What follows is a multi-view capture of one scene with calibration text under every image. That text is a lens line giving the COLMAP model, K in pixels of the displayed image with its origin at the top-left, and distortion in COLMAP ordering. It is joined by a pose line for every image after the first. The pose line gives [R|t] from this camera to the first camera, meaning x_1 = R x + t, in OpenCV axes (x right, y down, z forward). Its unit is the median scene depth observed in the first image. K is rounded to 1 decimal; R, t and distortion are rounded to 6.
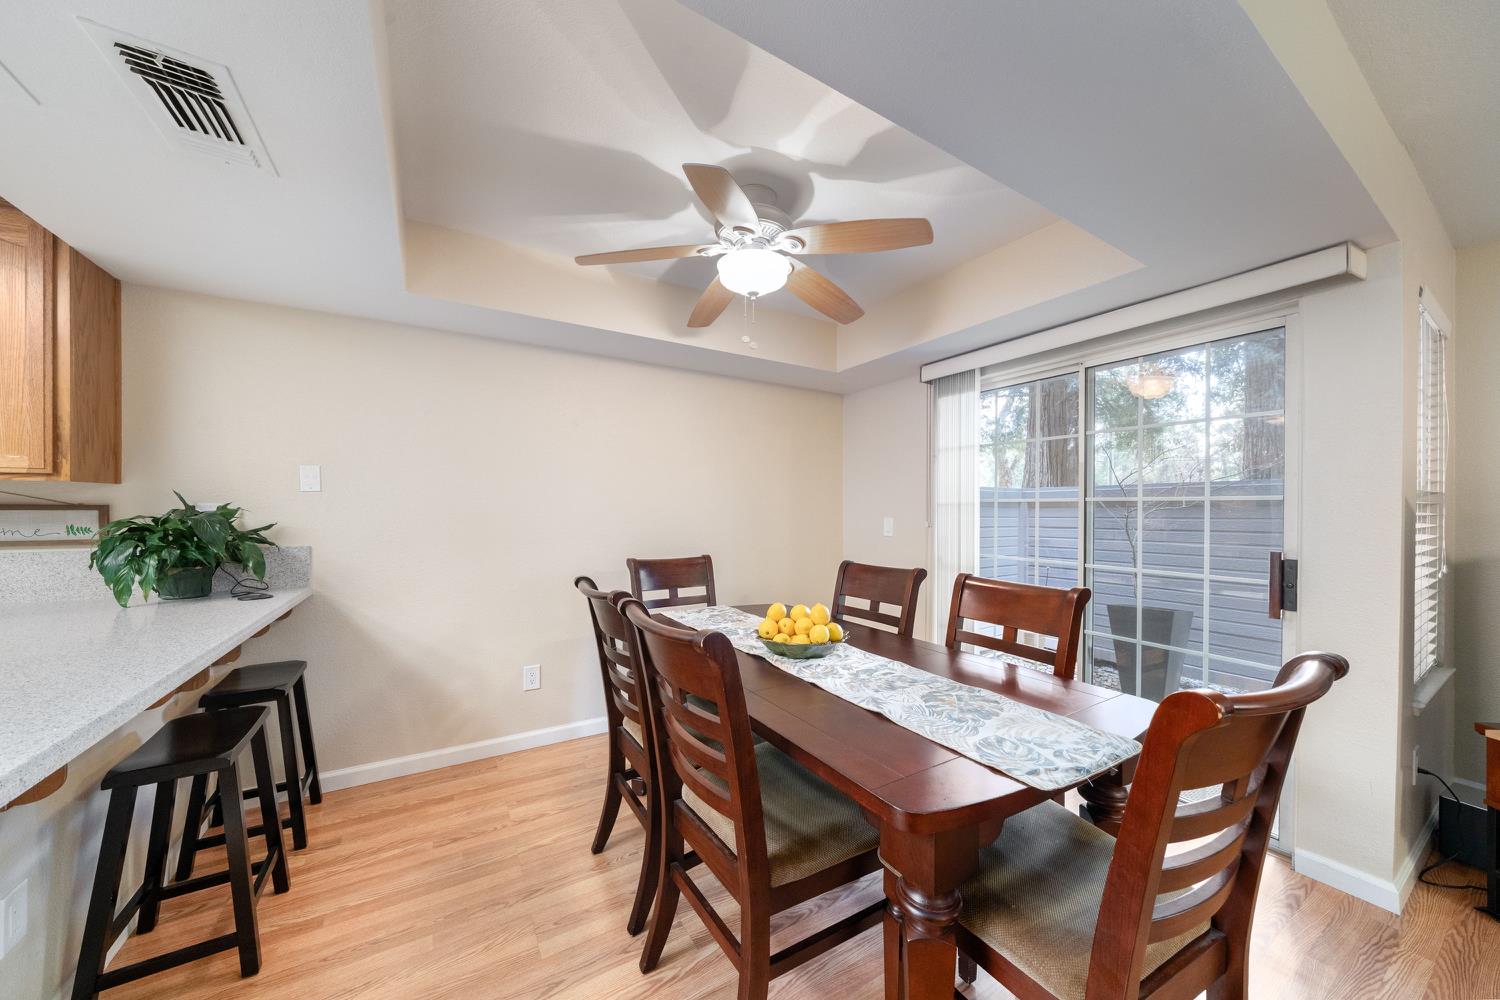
lens RADIAL K [[519.3, 0, 747.6], [0, 519.3, 508.3], [0, 0, 1]] dist [0.000708, 0.000181]
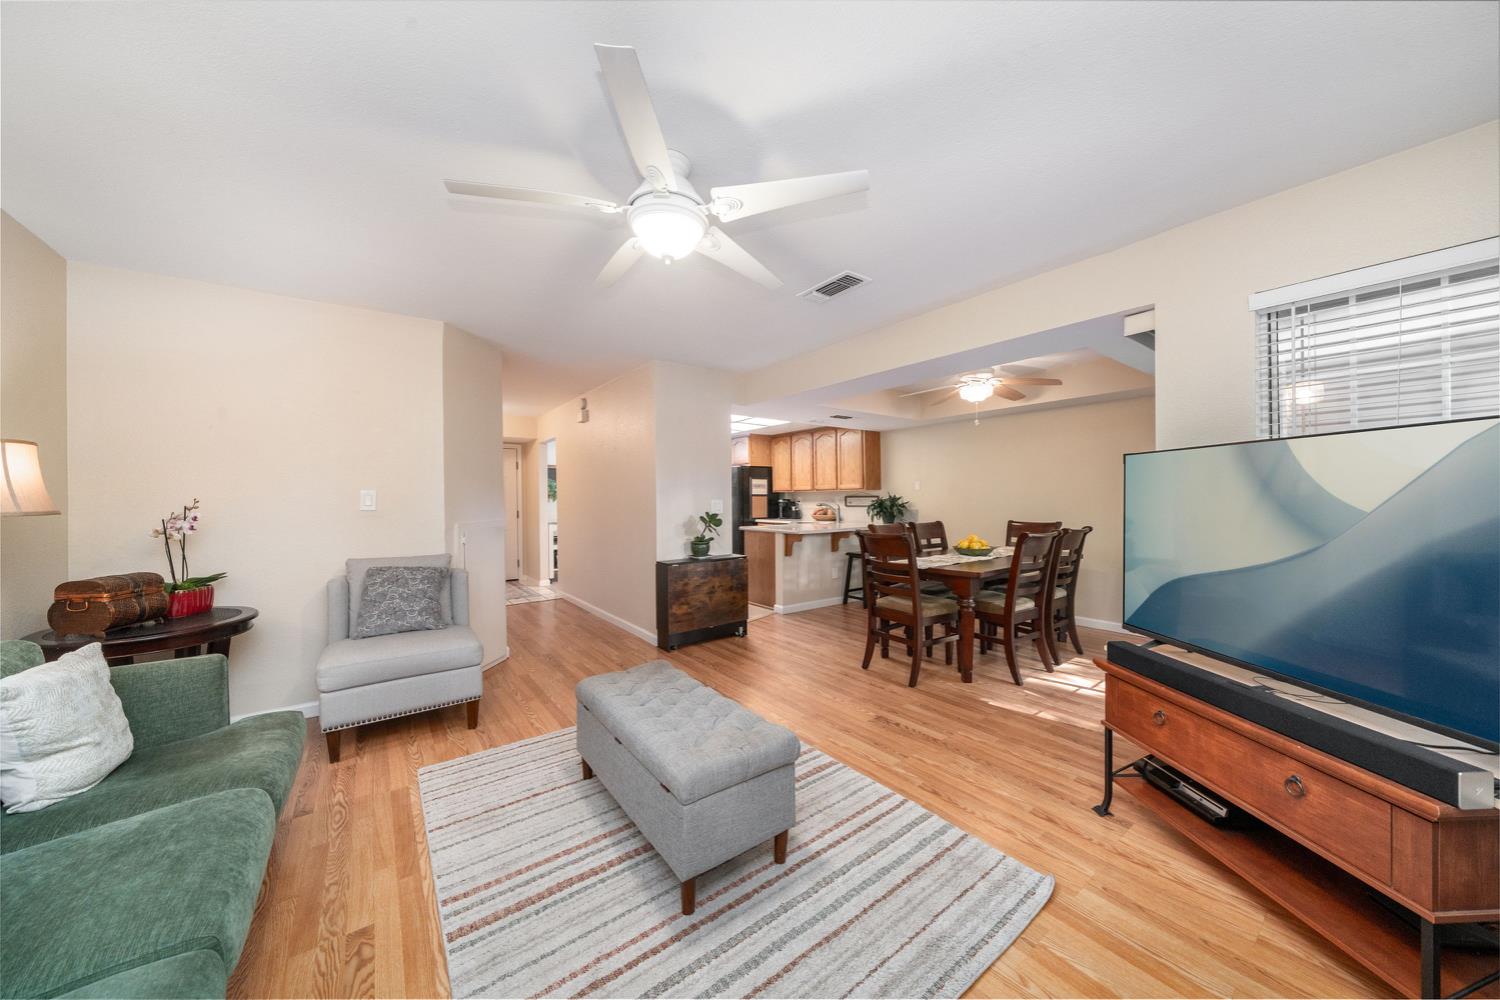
lens RADIAL K [[506.7, 0, 751.8], [0, 506.7, 498.4], [0, 0, 1]] dist [0.000031, 0.000070]
pose [[0.100919, -0.003665, -0.994888, 2.504962], [0.011884, 0.999926, -0.002478, 0.011578], [0.994824, -0.011573, 0.100955, -0.257195]]
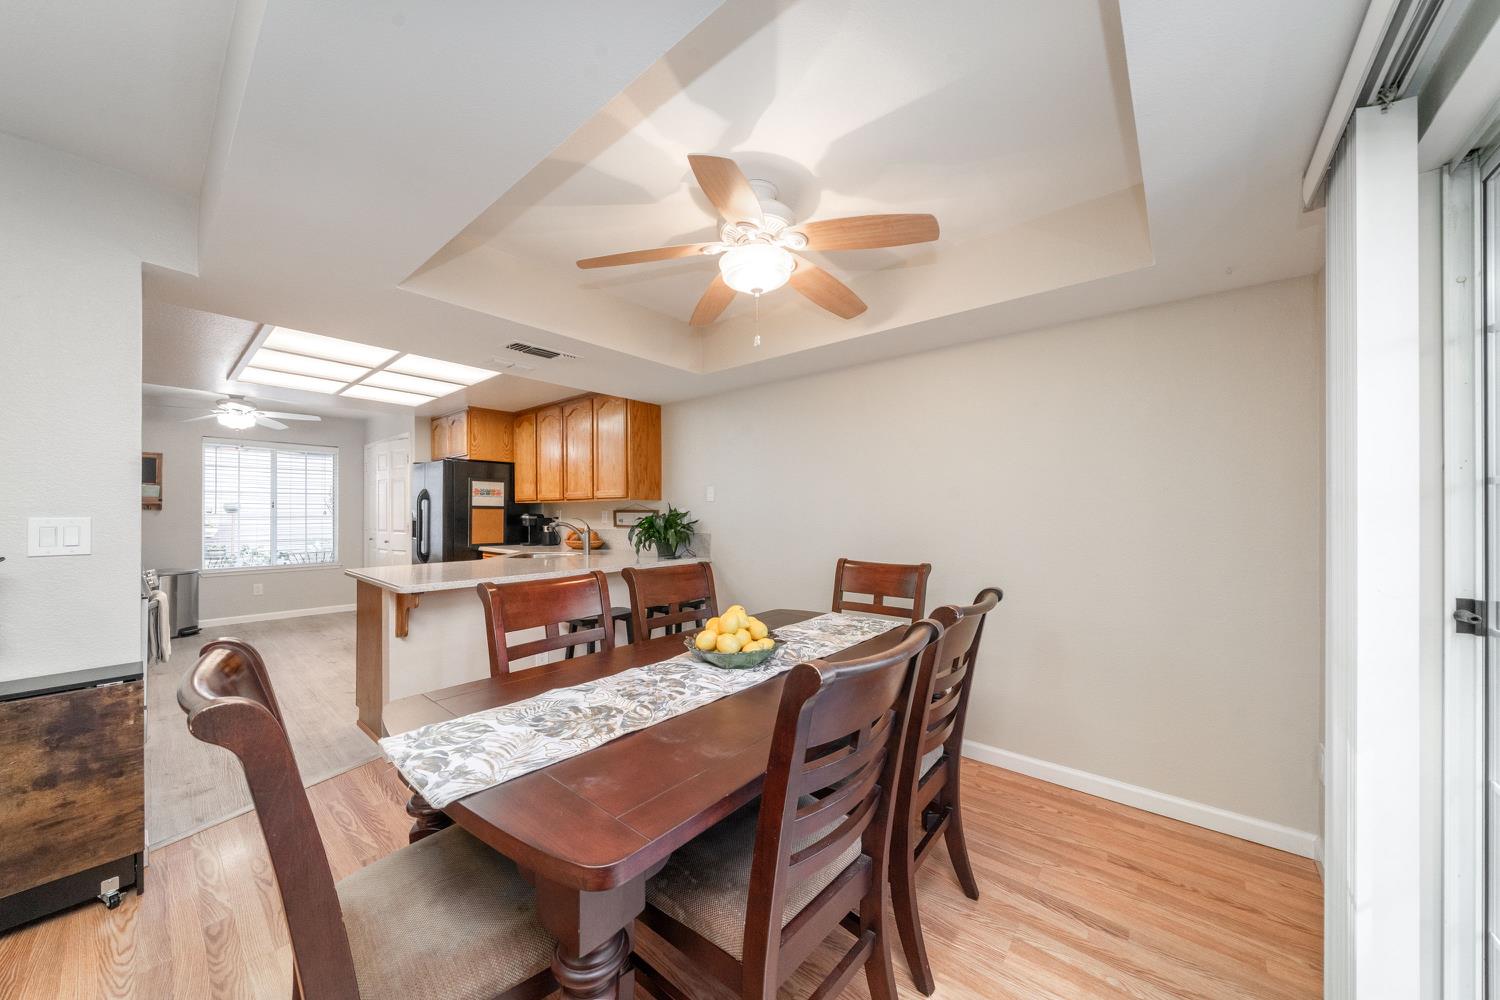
lens RADIAL K [[519.3, 0, 747.6], [0, 519.3, 508.3], [0, 0, 1]] dist [0.000708, 0.000181]
pose [[0.312737, -0.010157, -0.949785, 1.100354], [0.004371, 0.999948, -0.009254, 0.009981], [0.949830, -0.001257, 0.312765, 0.793042]]
